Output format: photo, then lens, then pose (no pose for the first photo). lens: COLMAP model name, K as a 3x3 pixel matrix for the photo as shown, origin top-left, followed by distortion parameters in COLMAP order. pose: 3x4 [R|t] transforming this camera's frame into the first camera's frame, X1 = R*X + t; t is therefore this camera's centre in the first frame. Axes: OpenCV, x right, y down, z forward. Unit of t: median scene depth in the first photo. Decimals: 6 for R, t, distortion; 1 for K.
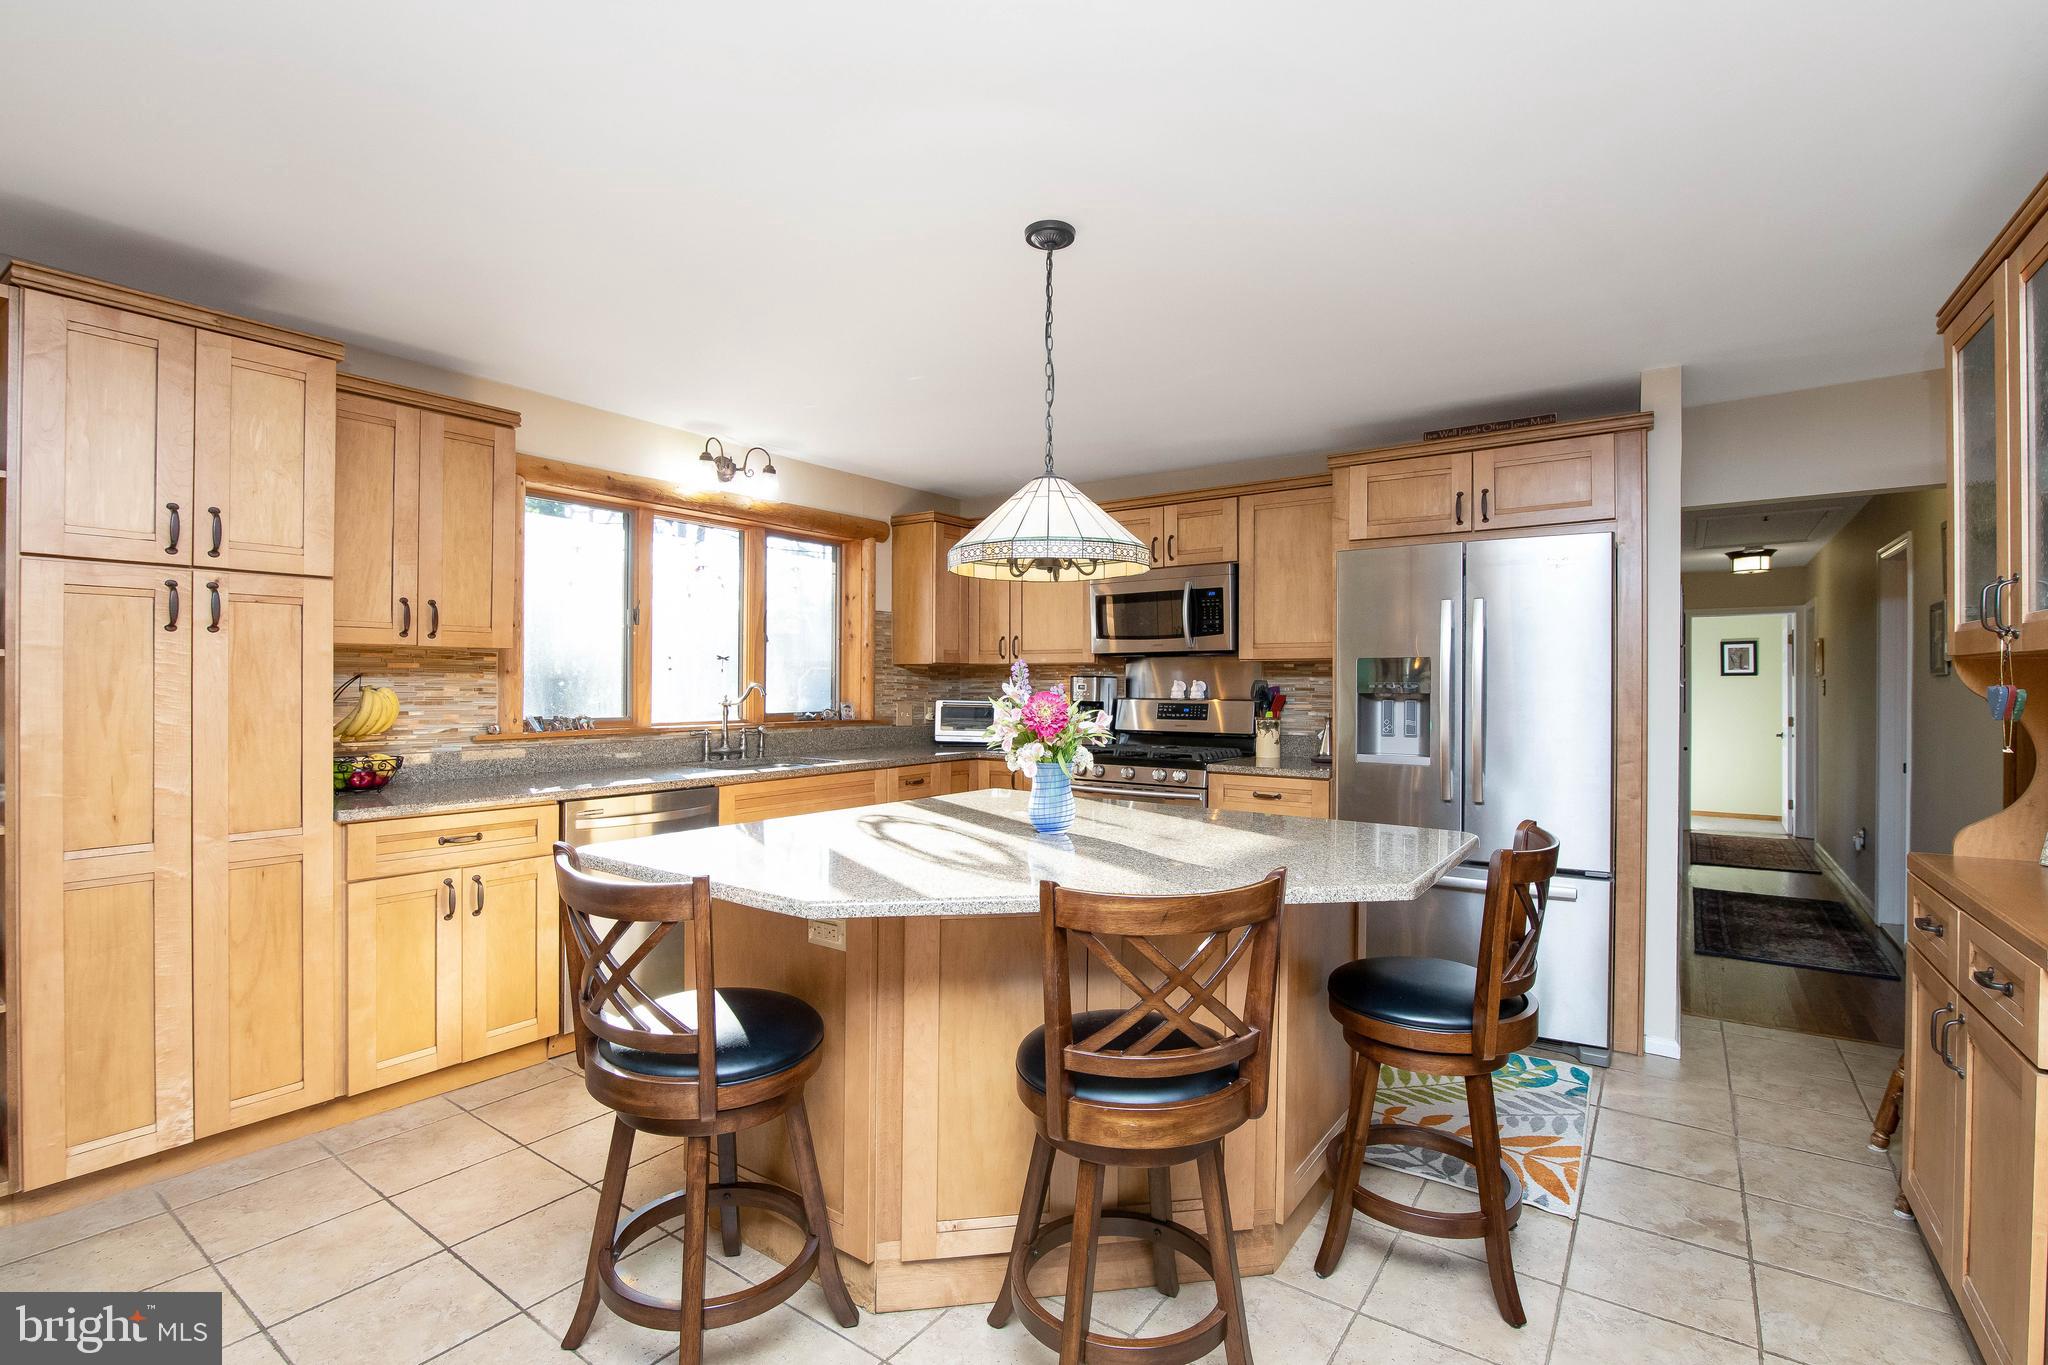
lens RADIAL K [[939.0, 0, 1014.8], [0, 939.0, 679.4], [0, 0, 1]] dist [-0.017808, 0.002027]
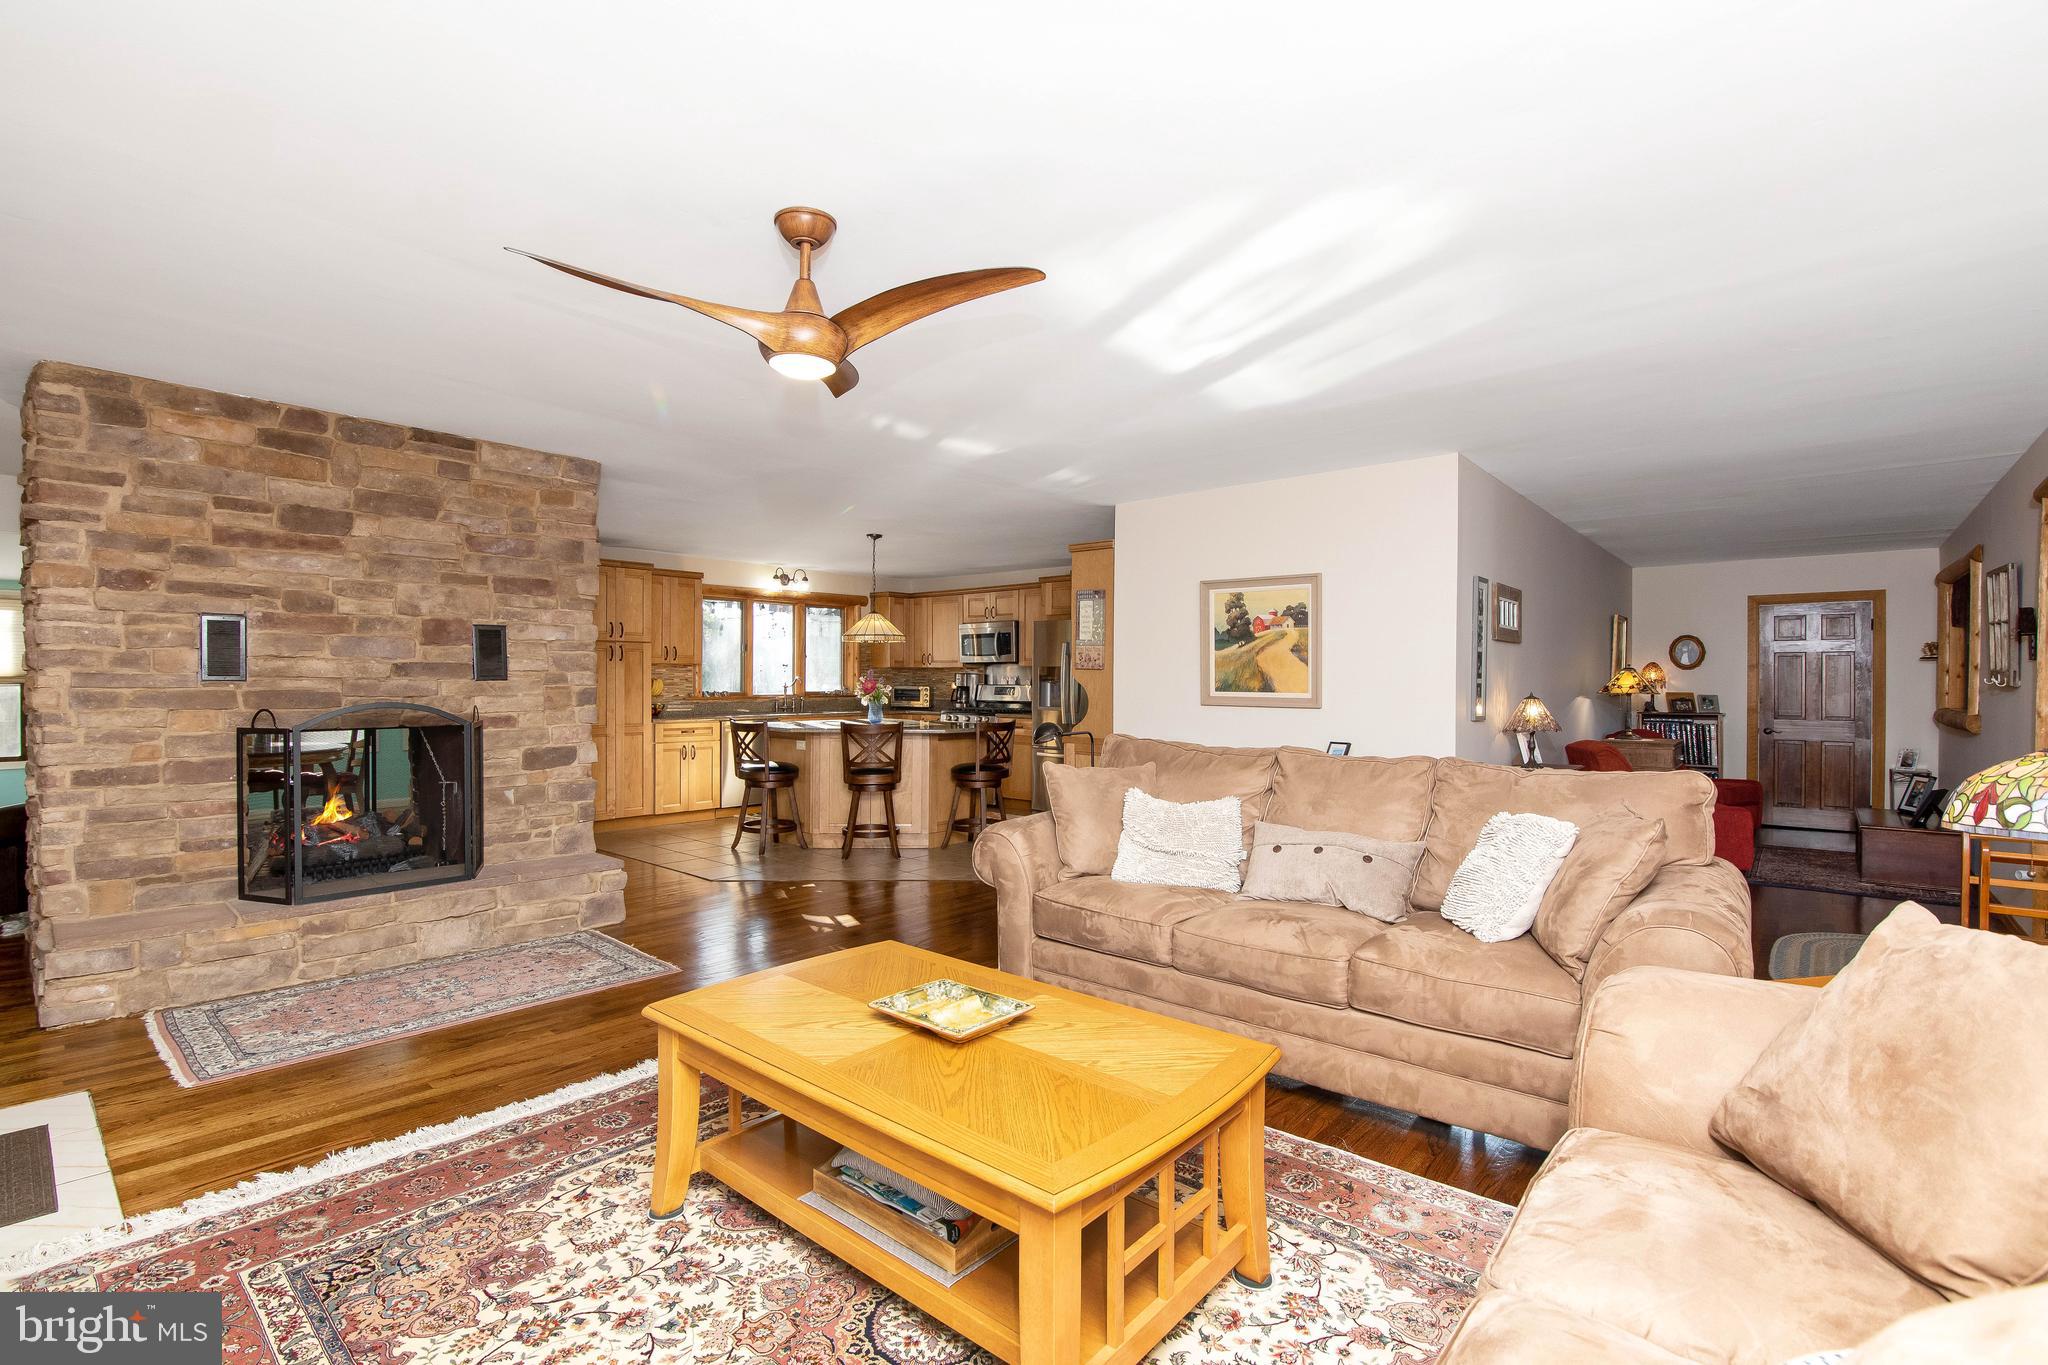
lens RADIAL K [[939.0, 0, 1020.4], [0, 939.0, 687.0], [0, 0, 1]] dist [-0.017808, 0.002027]
pose [[0.995907, -0.000430, -0.090378, 0.444719], [0.001546, 0.999923, 0.012273, 0.000752], [0.090365, -0.012363, 0.995832, -1.157554]]
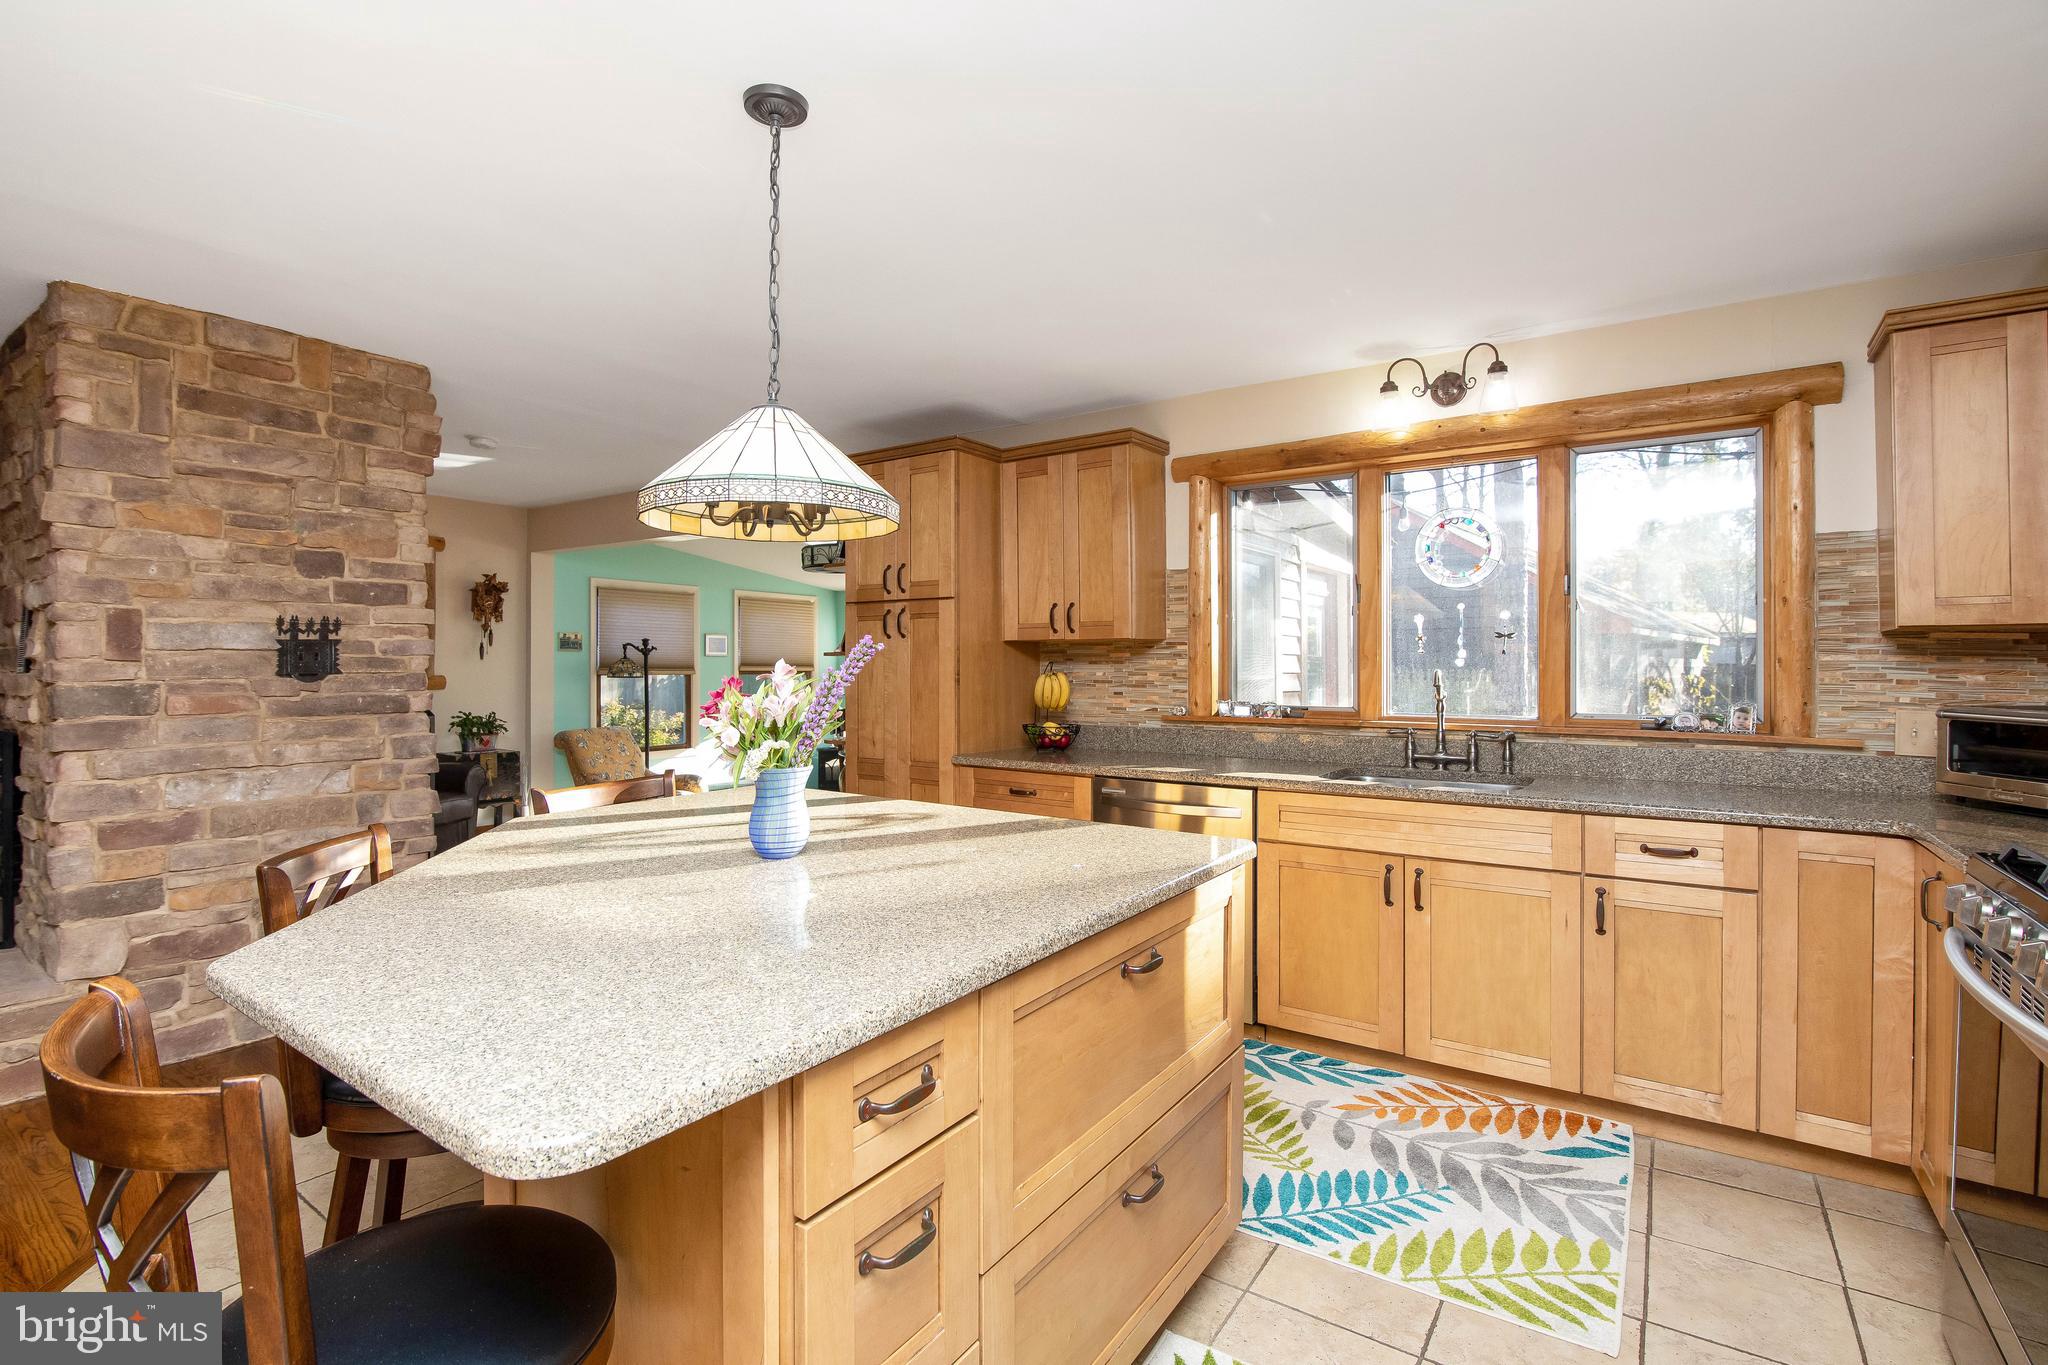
lens RADIAL K [[939.0, 0, 1016.3], [0, 939.0, 672.6], [0, 0, 1]] dist [-0.017808, 0.002027]
pose [[0.011636, 0.002732, -0.999929, 0.454636], [0.001574, 0.999995, 0.002751, 0.003894], [0.999931, -0.001606, 0.011631, 0.650721]]
